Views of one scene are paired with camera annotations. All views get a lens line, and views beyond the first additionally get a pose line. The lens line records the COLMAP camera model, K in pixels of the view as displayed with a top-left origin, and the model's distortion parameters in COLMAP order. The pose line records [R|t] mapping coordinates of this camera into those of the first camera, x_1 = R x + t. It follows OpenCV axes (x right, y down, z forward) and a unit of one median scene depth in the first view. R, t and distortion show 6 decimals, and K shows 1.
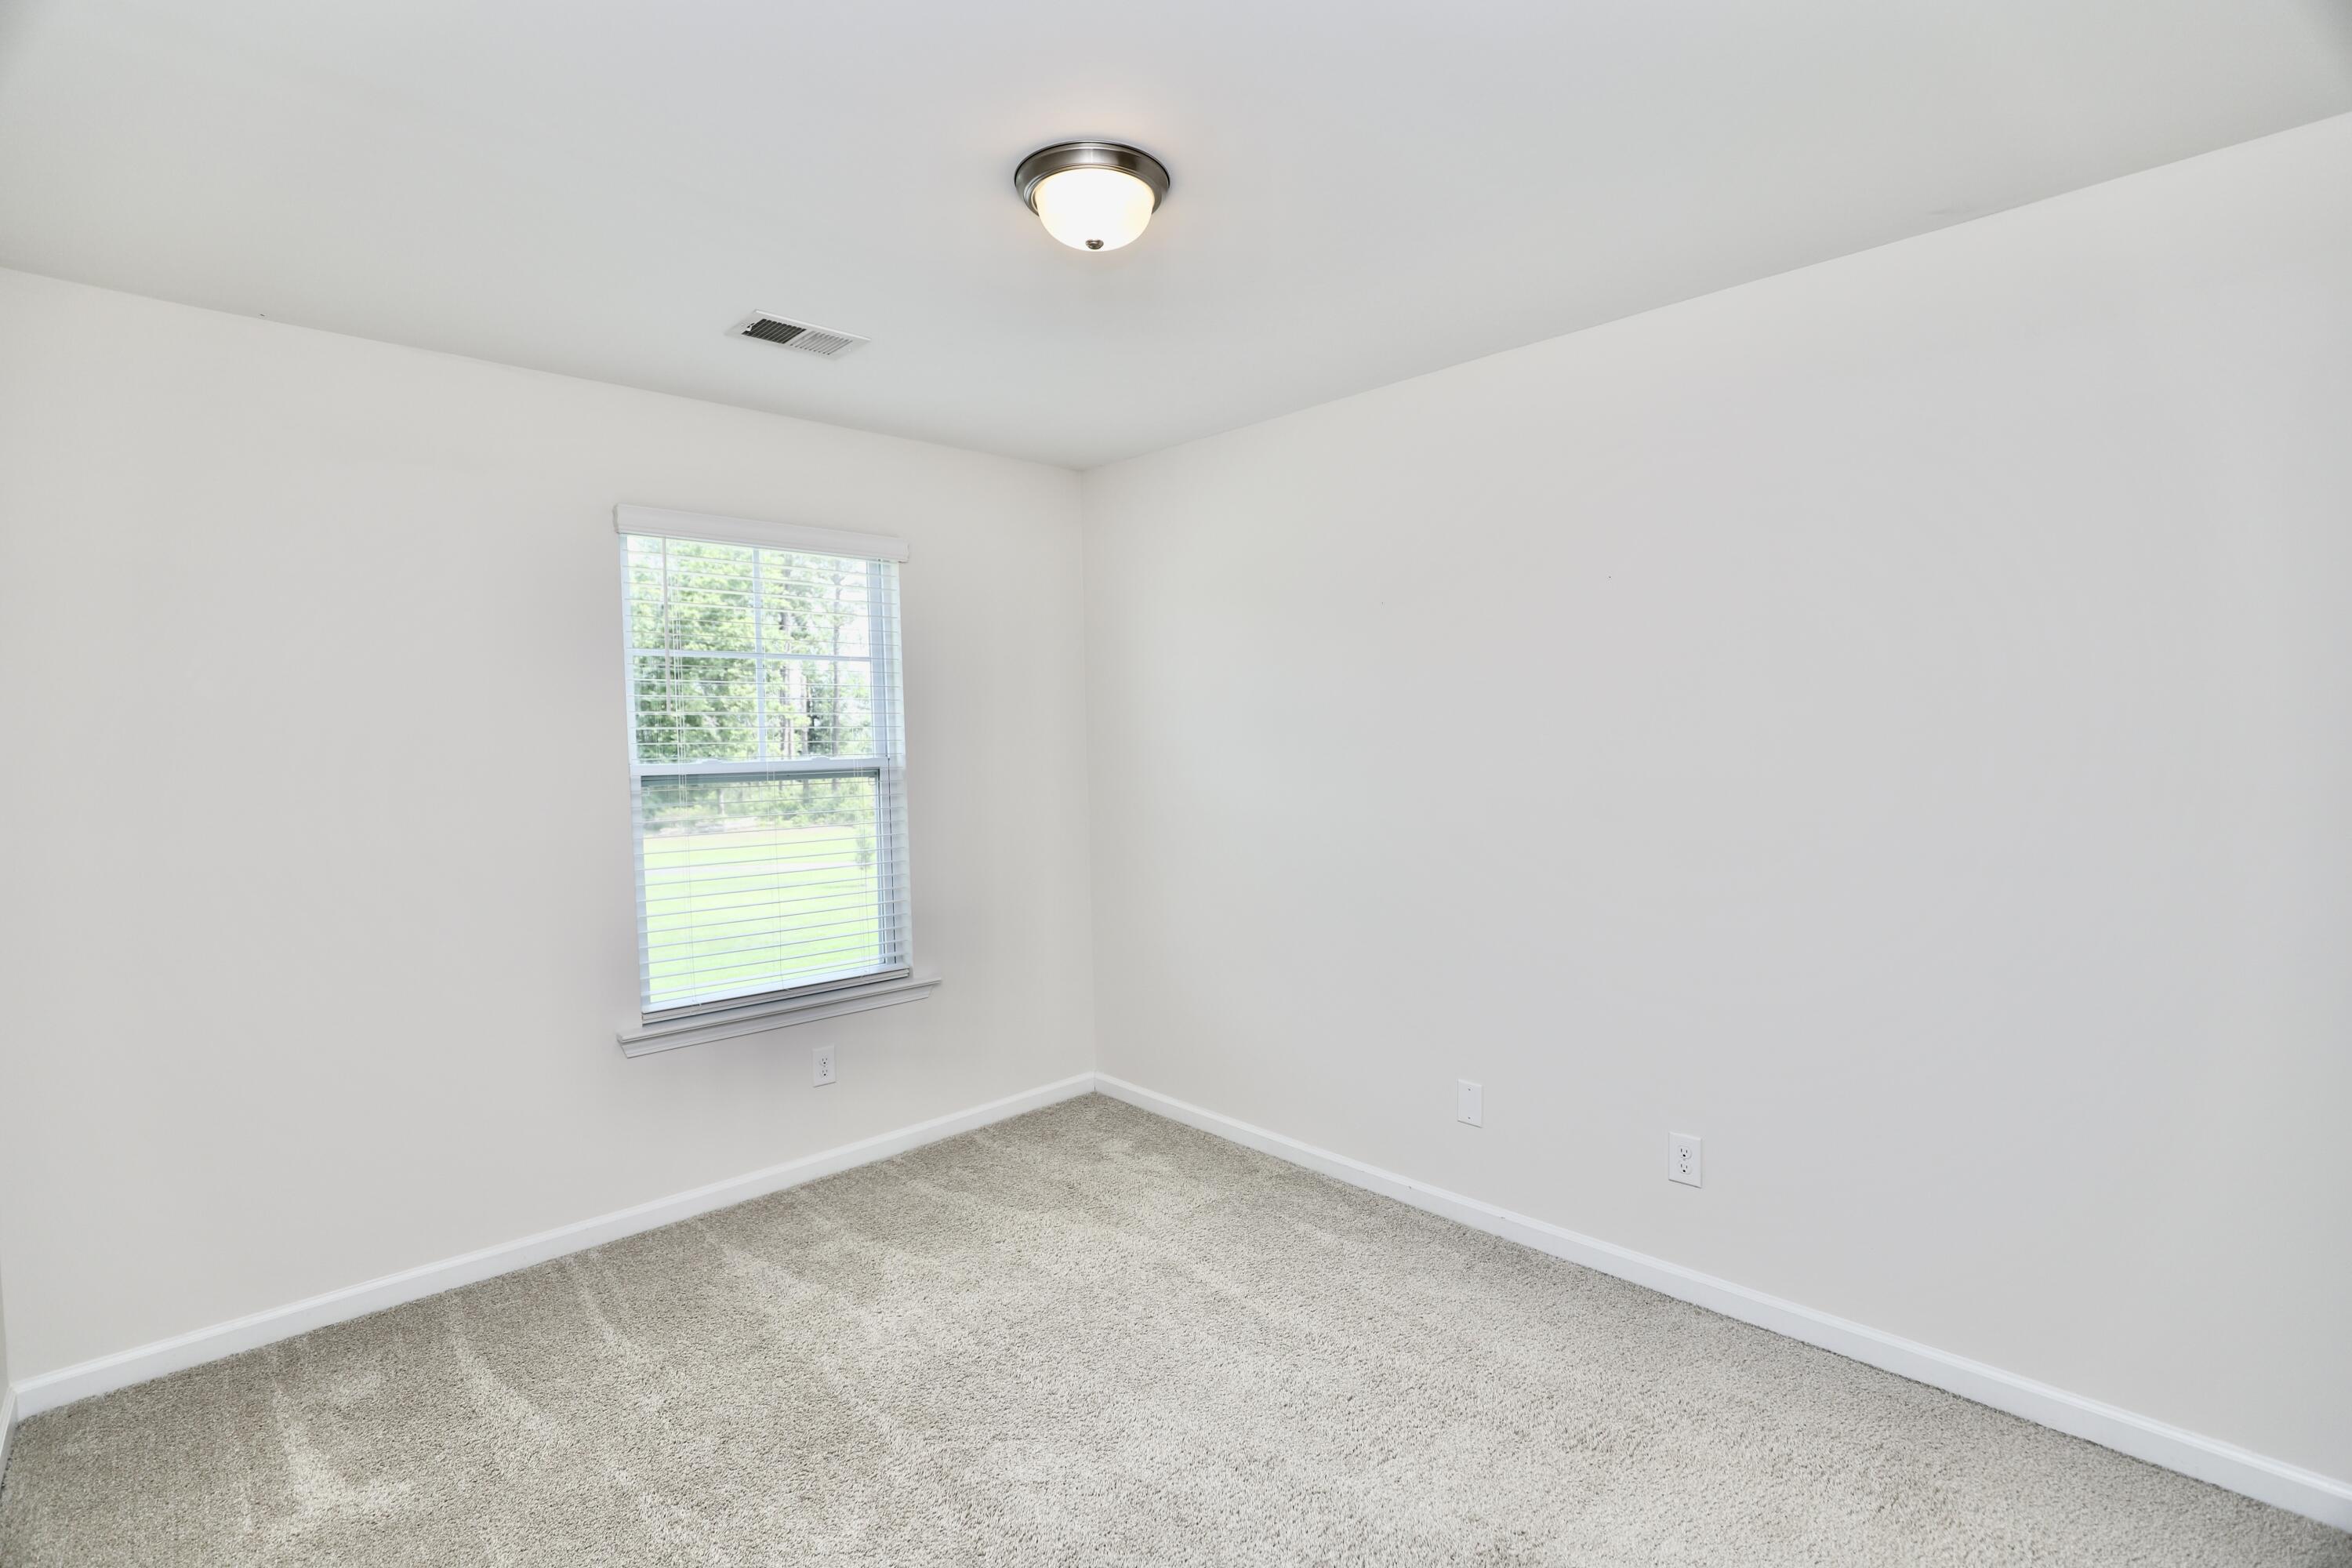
lens RADIAL K [[1135.0, 0, 987.0], [0, 1135.0, 822.1], [0, 0, 1]] dist [-0.042299, 0.009947]
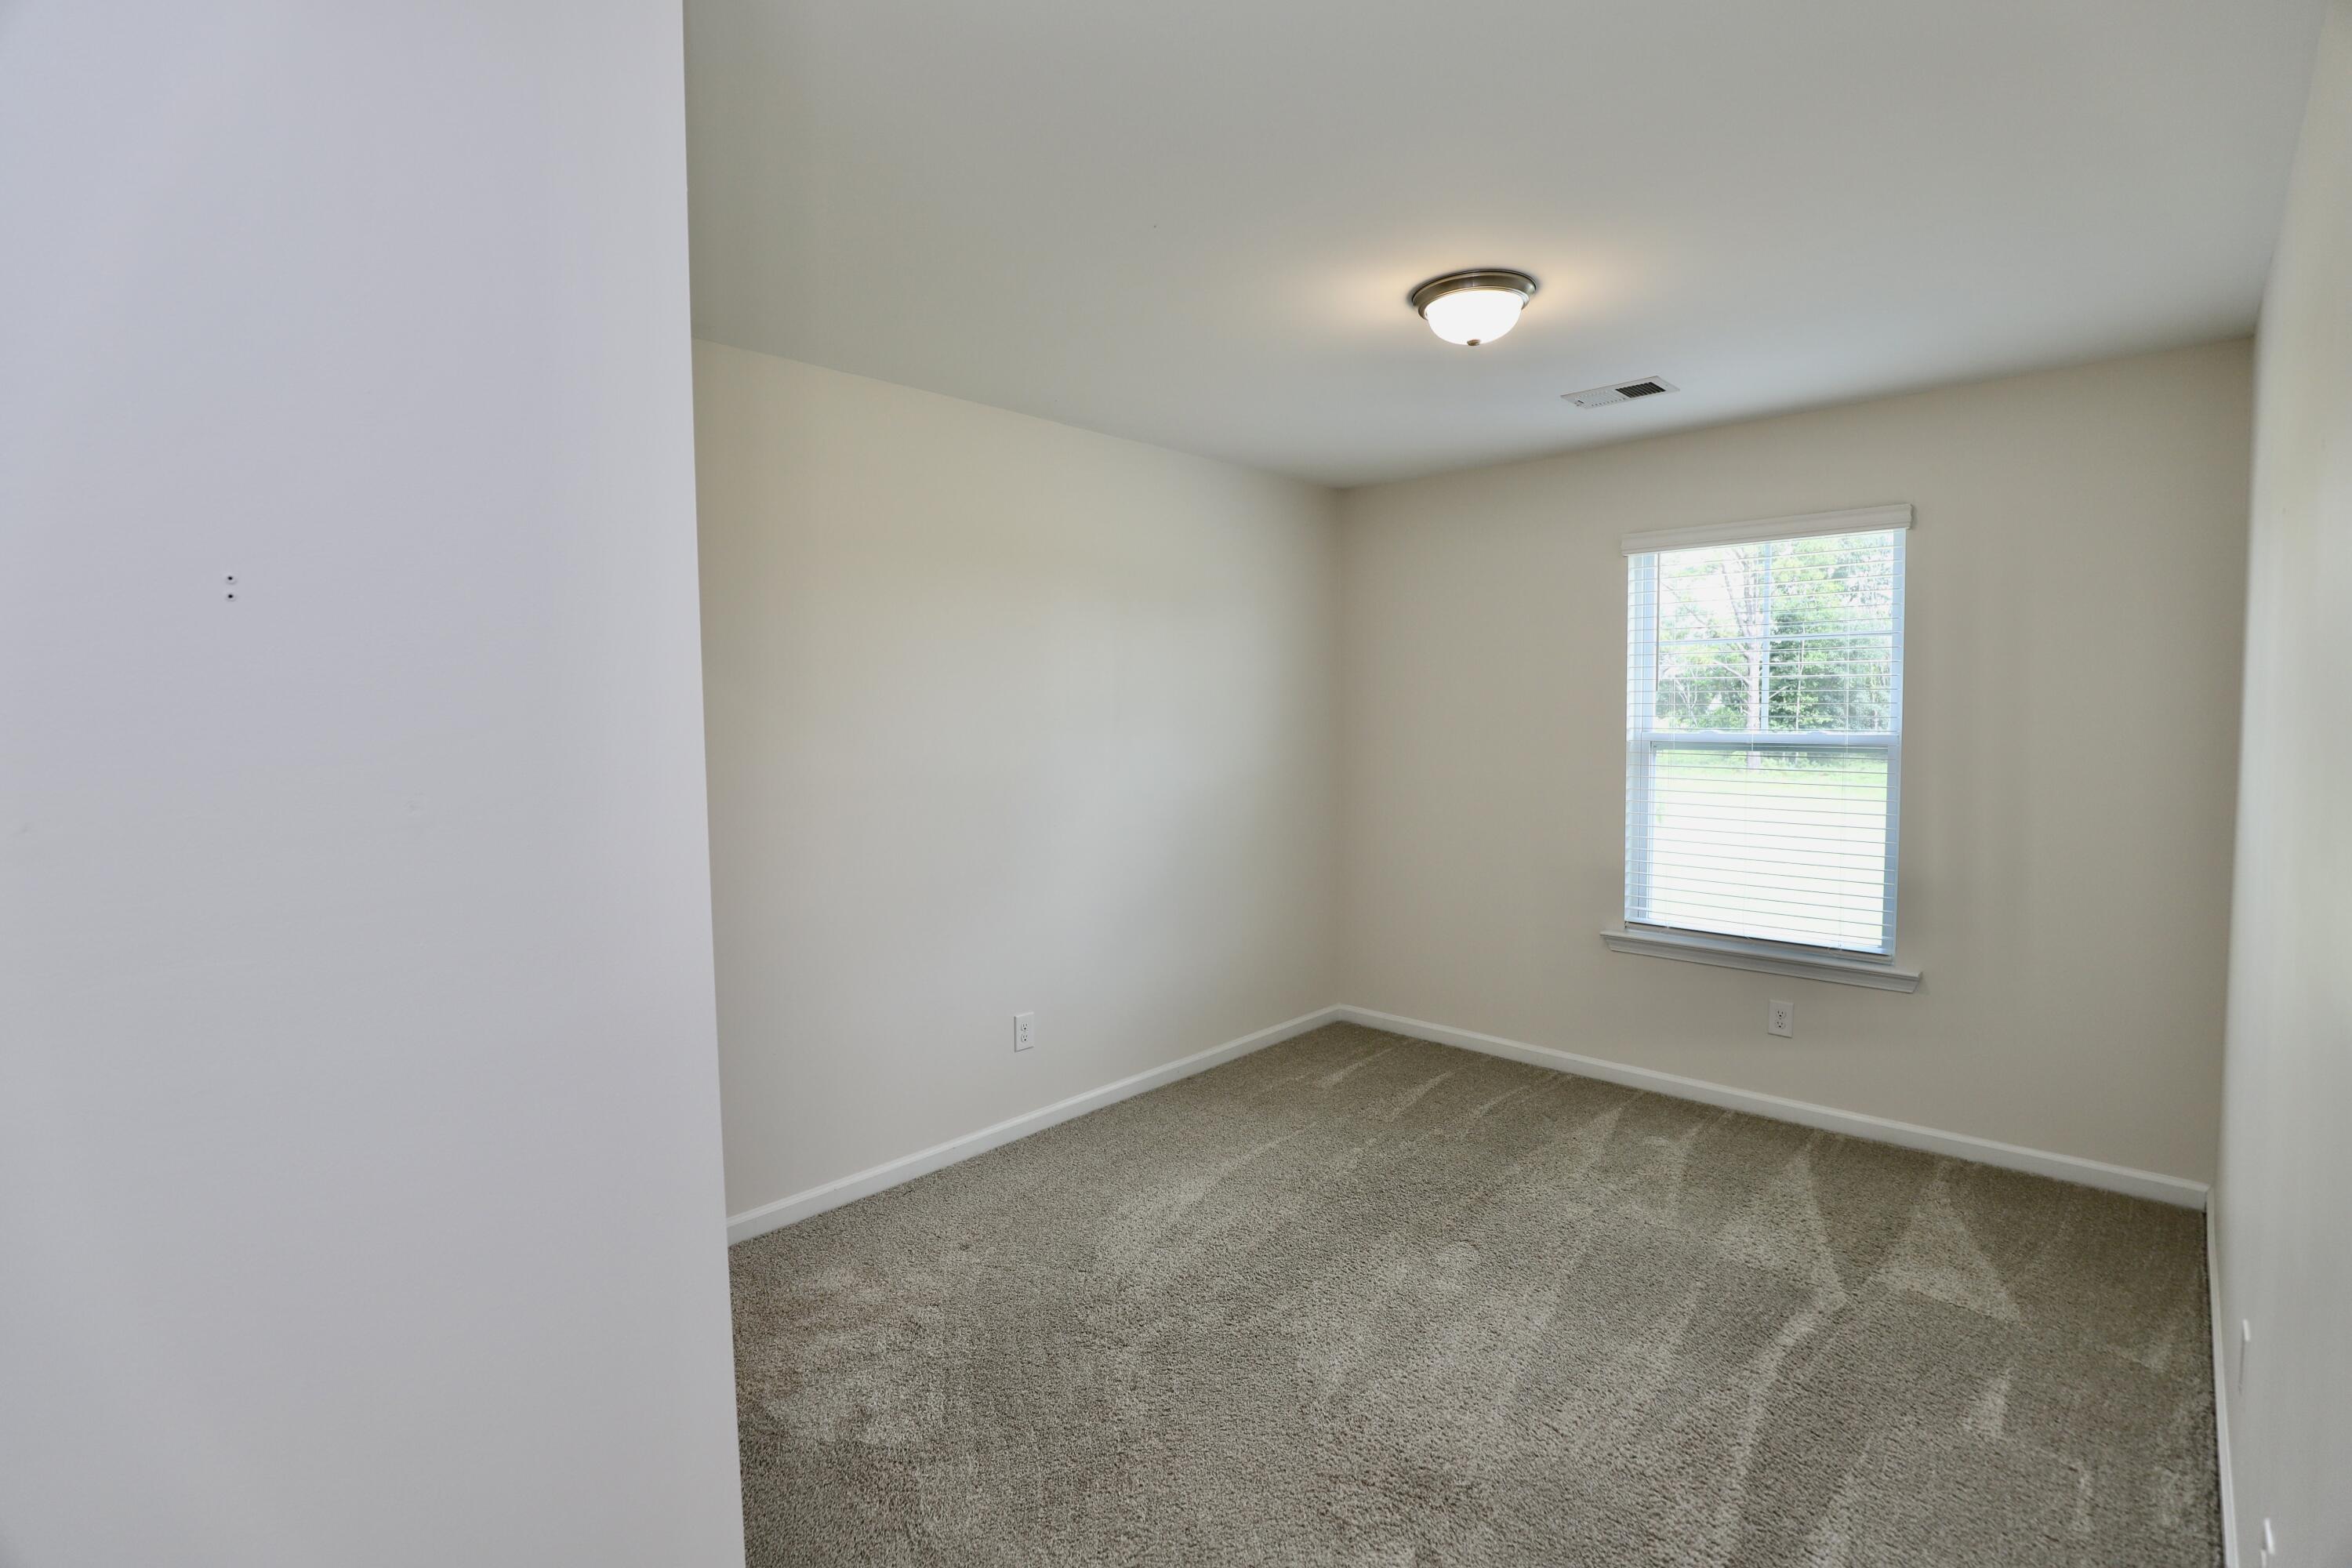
lens RADIAL K [[1083.5, 0, 1174.8], [0, 1083.5, 777.3], [0, 0, 1]] dist [-0.040270, 0.009276]
pose [[0.055927, 0.075888, -0.995547, 0.884385], [-0.073922, 0.994685, 0.071670, -0.044894], [0.995695, 0.069585, 0.061239, 0.382381]]
